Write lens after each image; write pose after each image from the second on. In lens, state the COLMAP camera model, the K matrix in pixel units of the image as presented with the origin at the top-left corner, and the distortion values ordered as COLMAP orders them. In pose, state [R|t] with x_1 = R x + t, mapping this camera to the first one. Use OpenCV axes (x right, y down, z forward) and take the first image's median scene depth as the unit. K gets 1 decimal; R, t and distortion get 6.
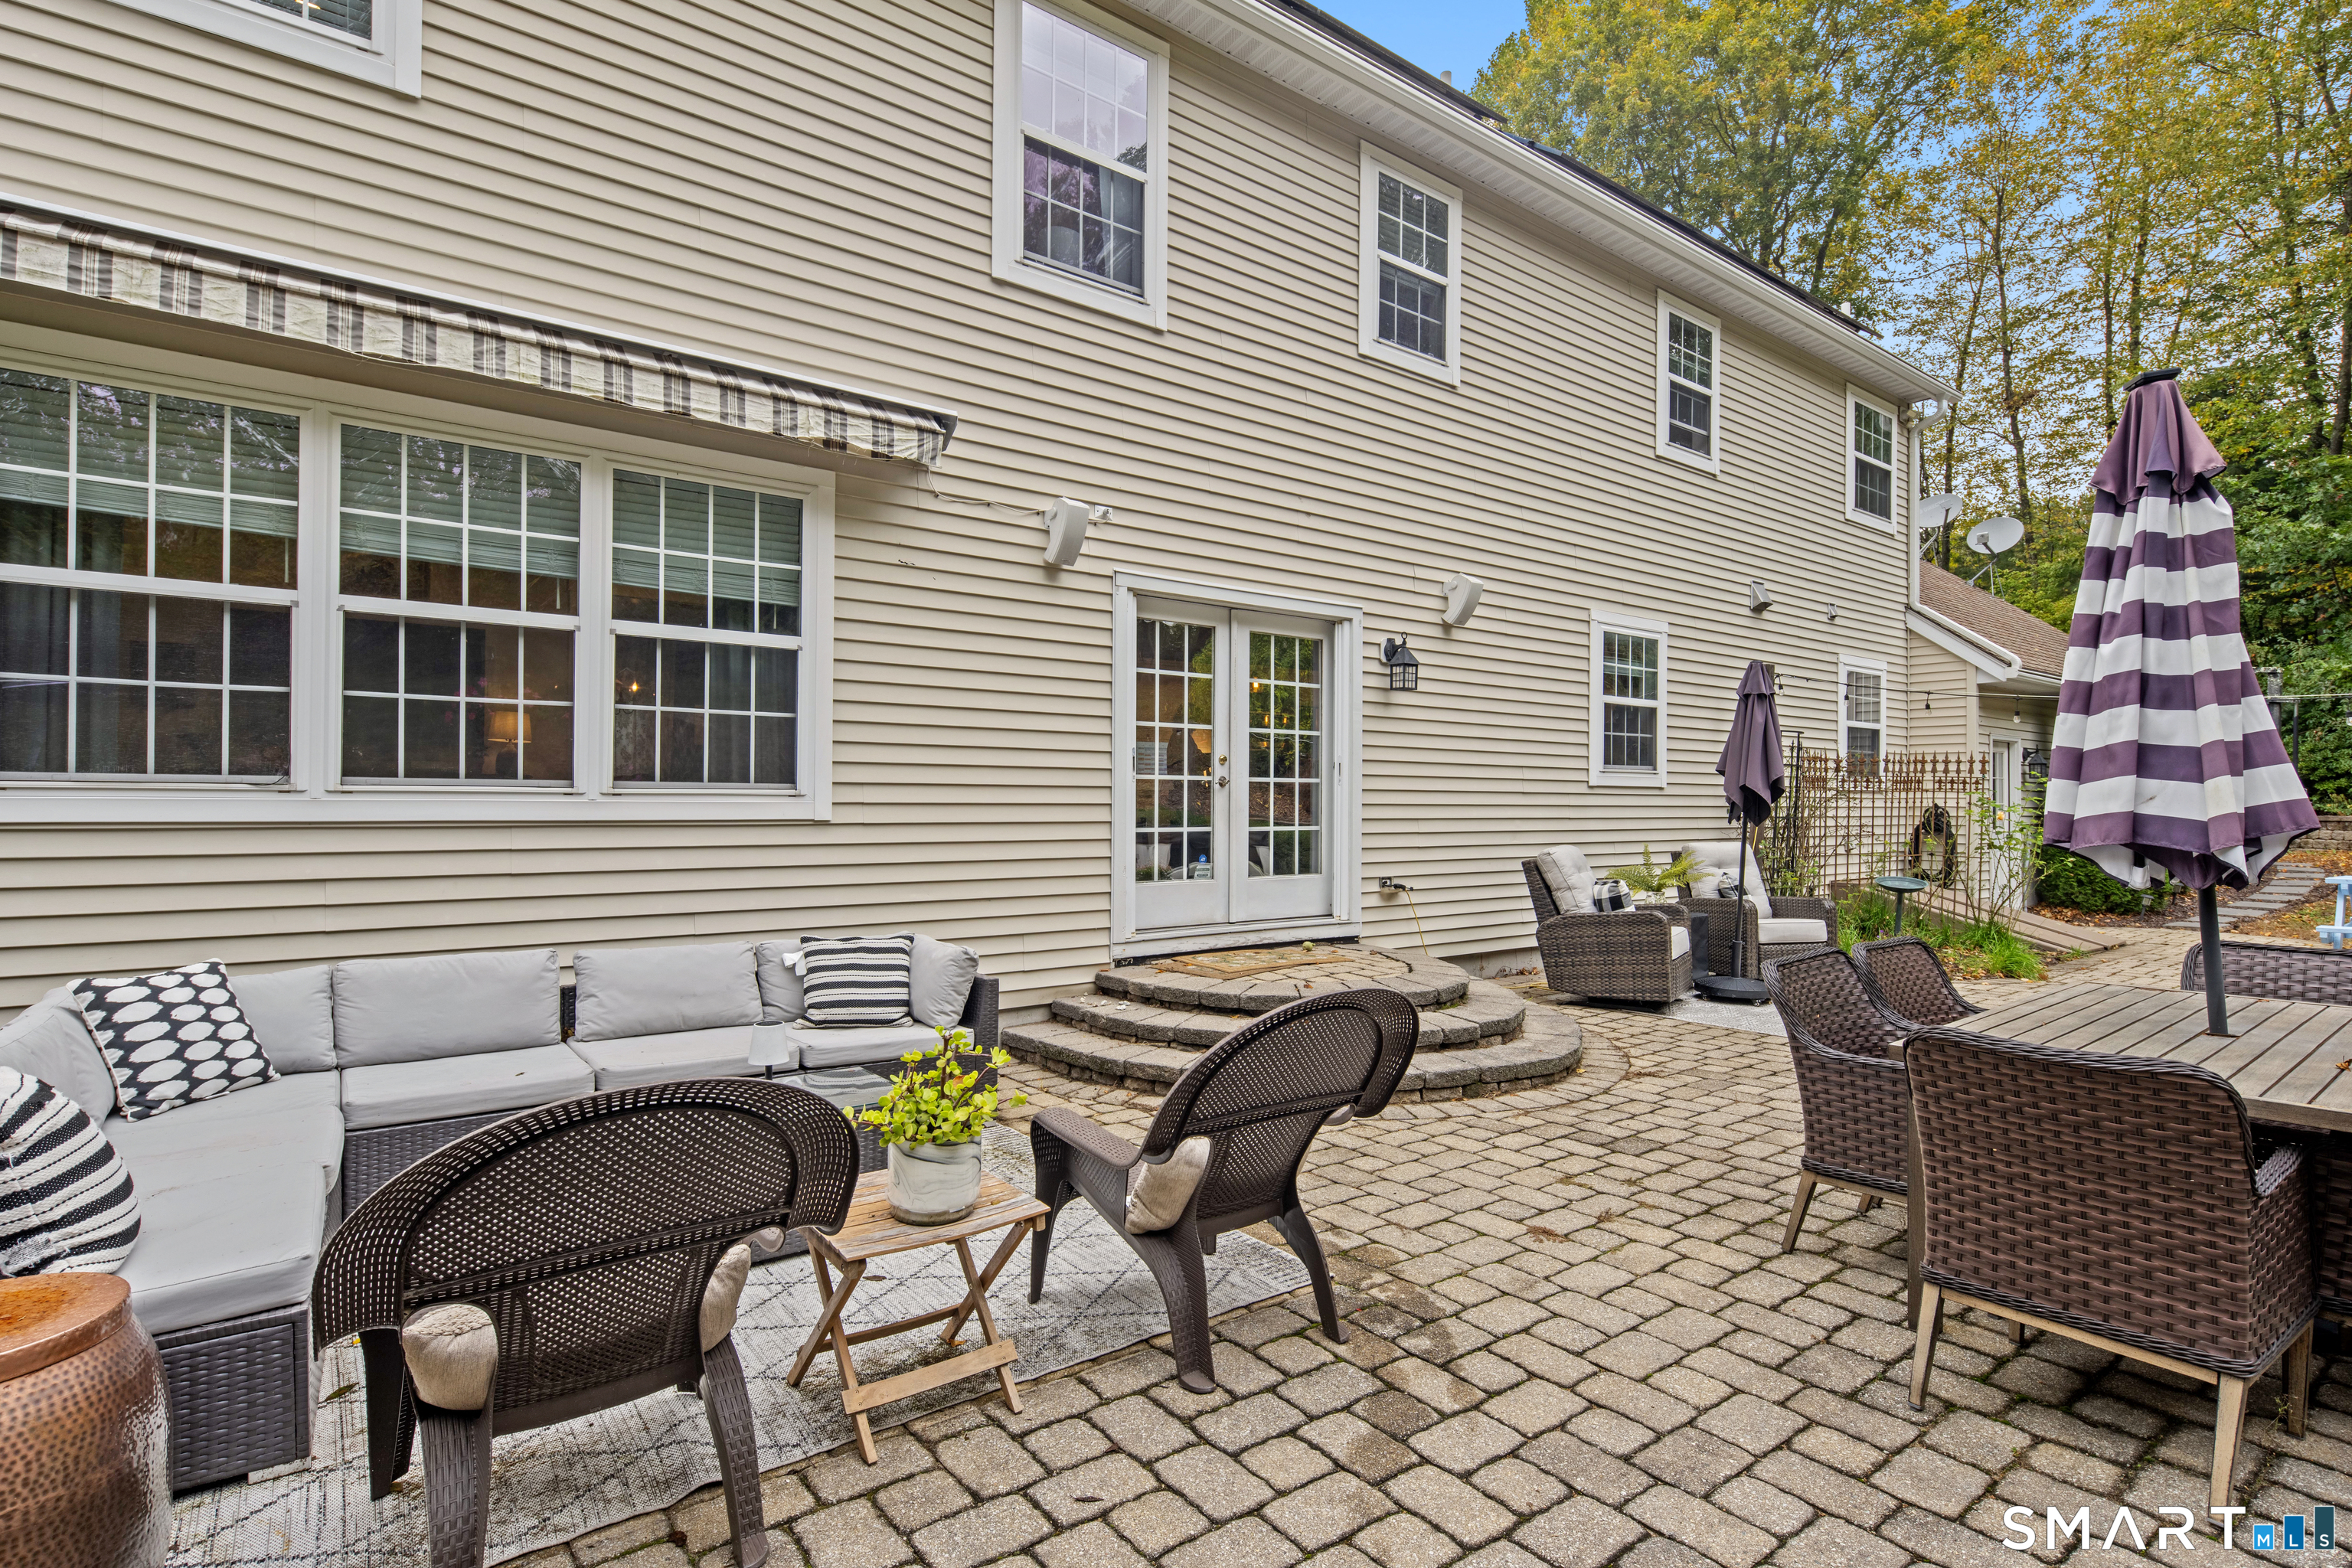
lens RADIAL K [[1150.4, 0, 1176.0], [0, 1150.4, 784.0], [0, 0, 1]] dist [-0.000320, -0.000274]
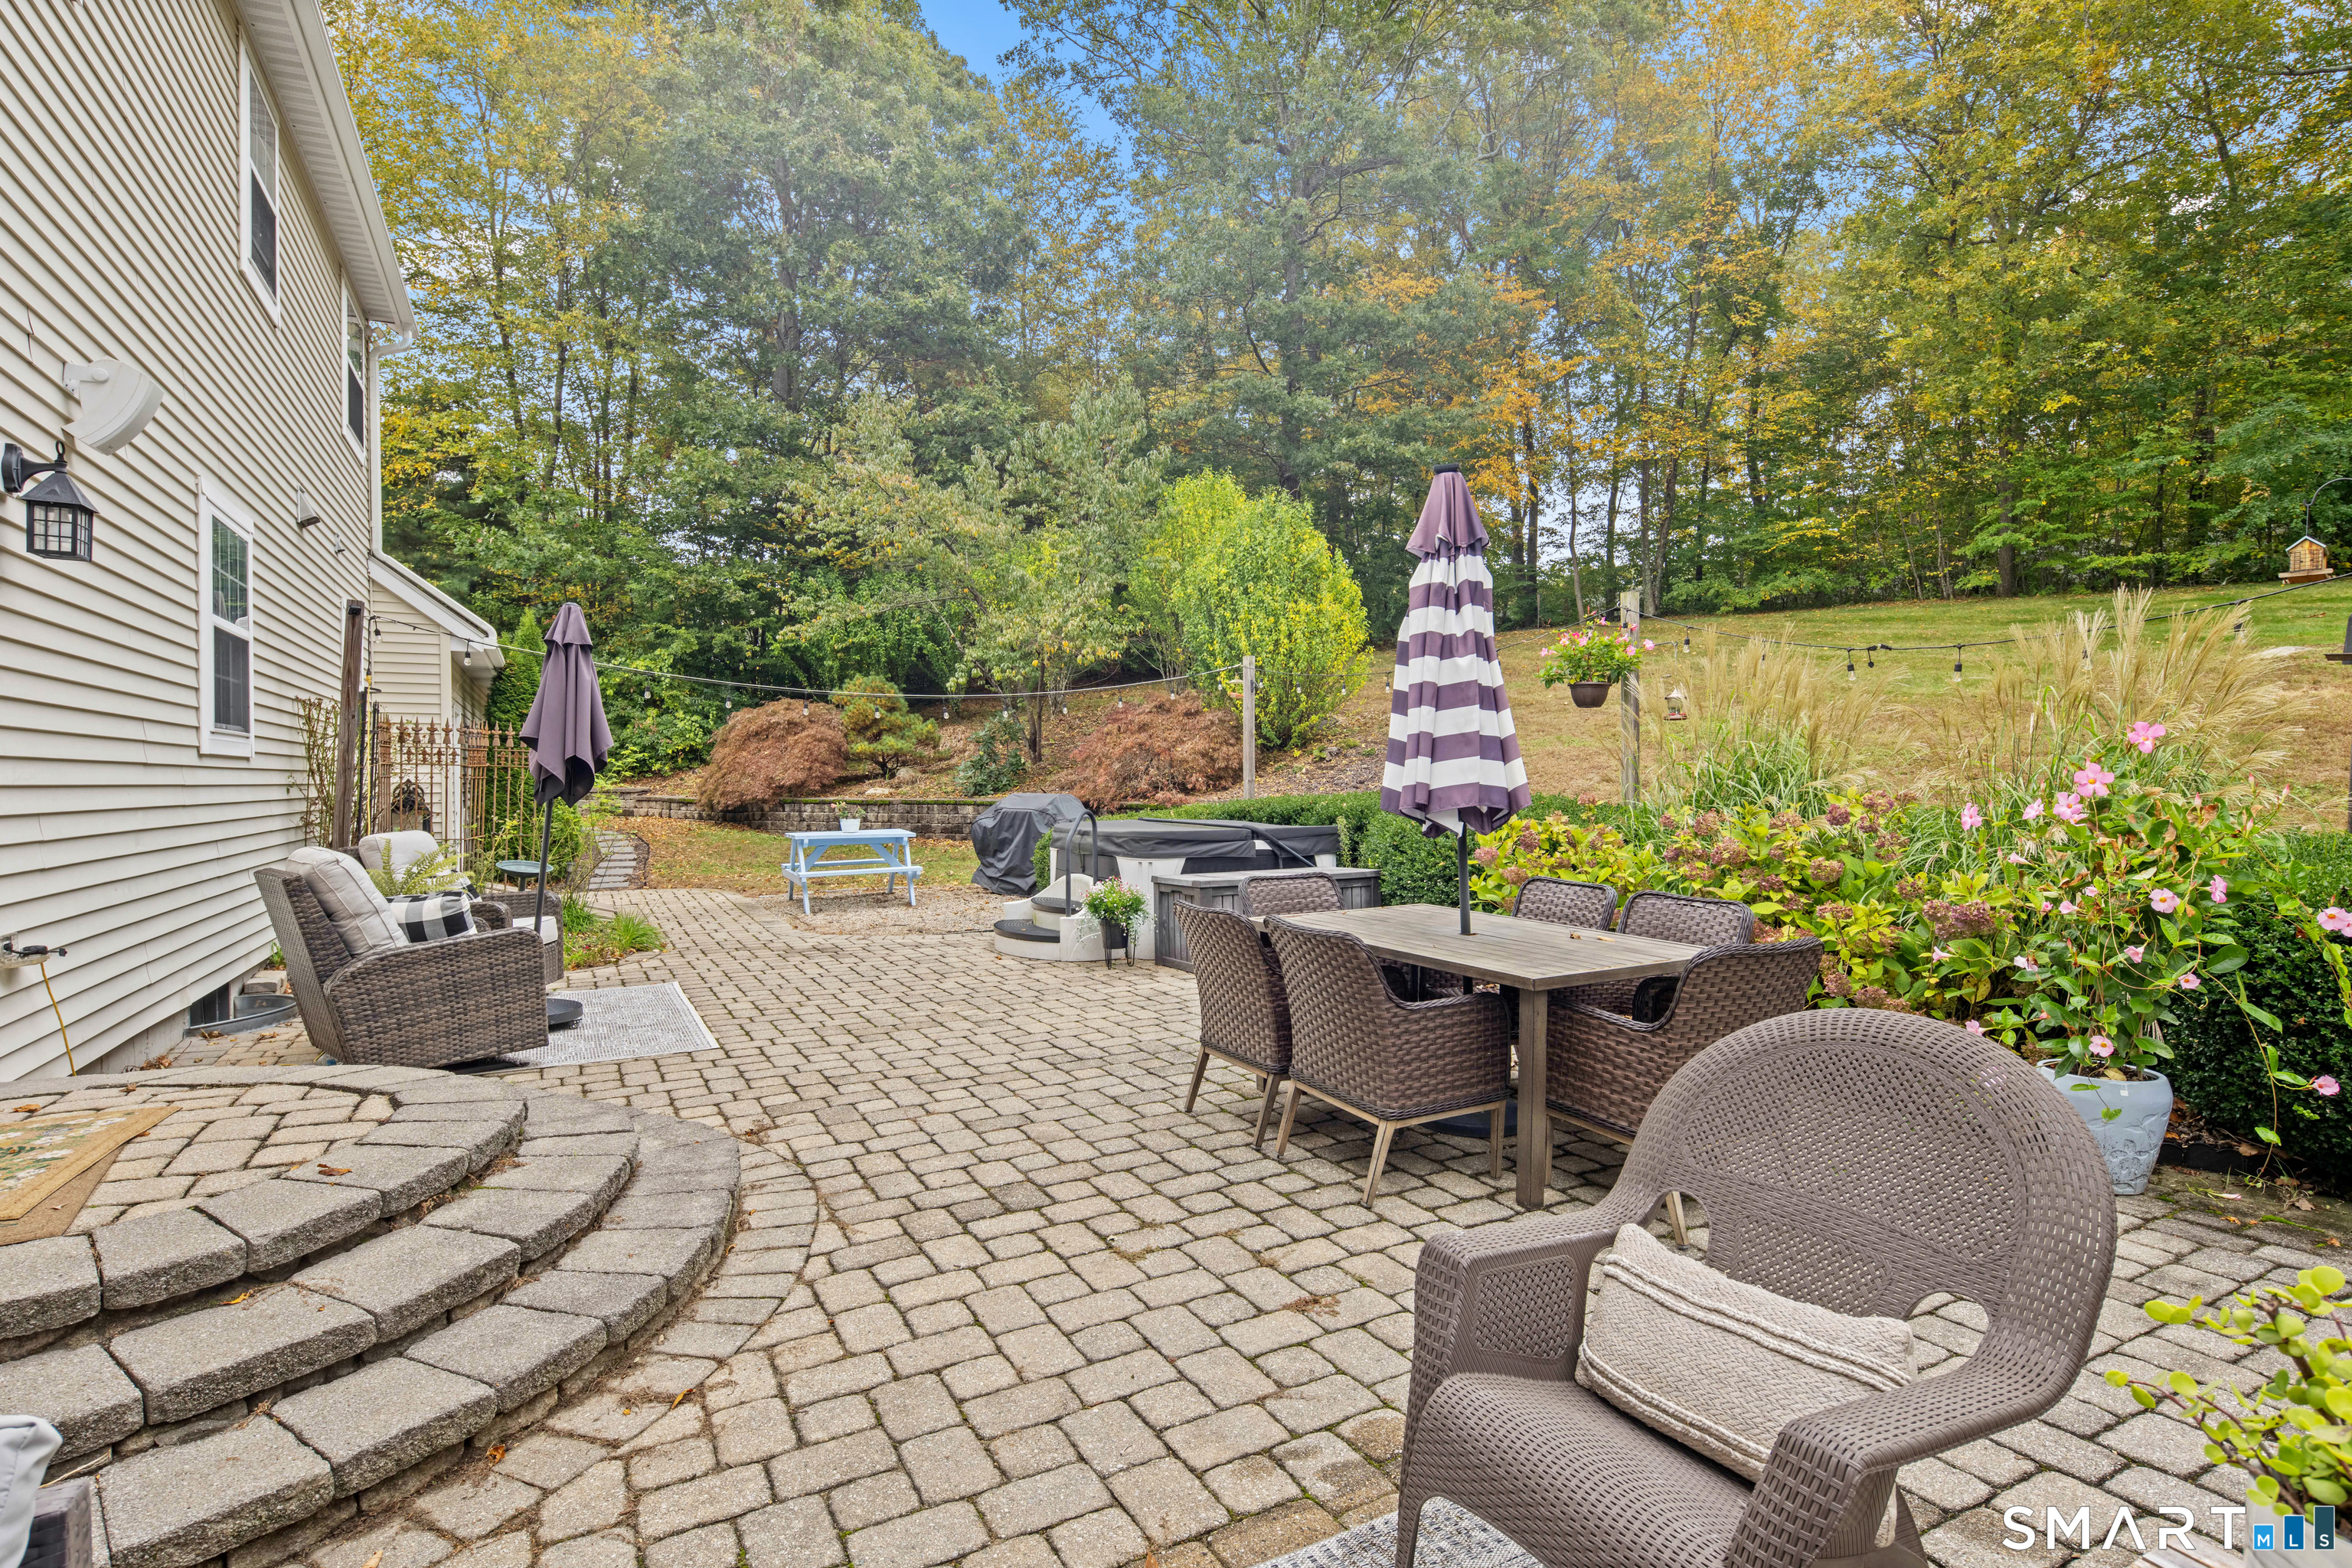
lens RADIAL K [[1150.4, 0, 1176.0], [0, 1150.4, 784.0], [0, 0, 1]] dist [-0.000320, -0.000274]
pose [[0.145574, -0.011583, 0.989280, -0.229716], [-0.010786, 0.999853, 0.013294, 0.004697], [-0.989289, -0.012606, 0.145428, 0.450338]]
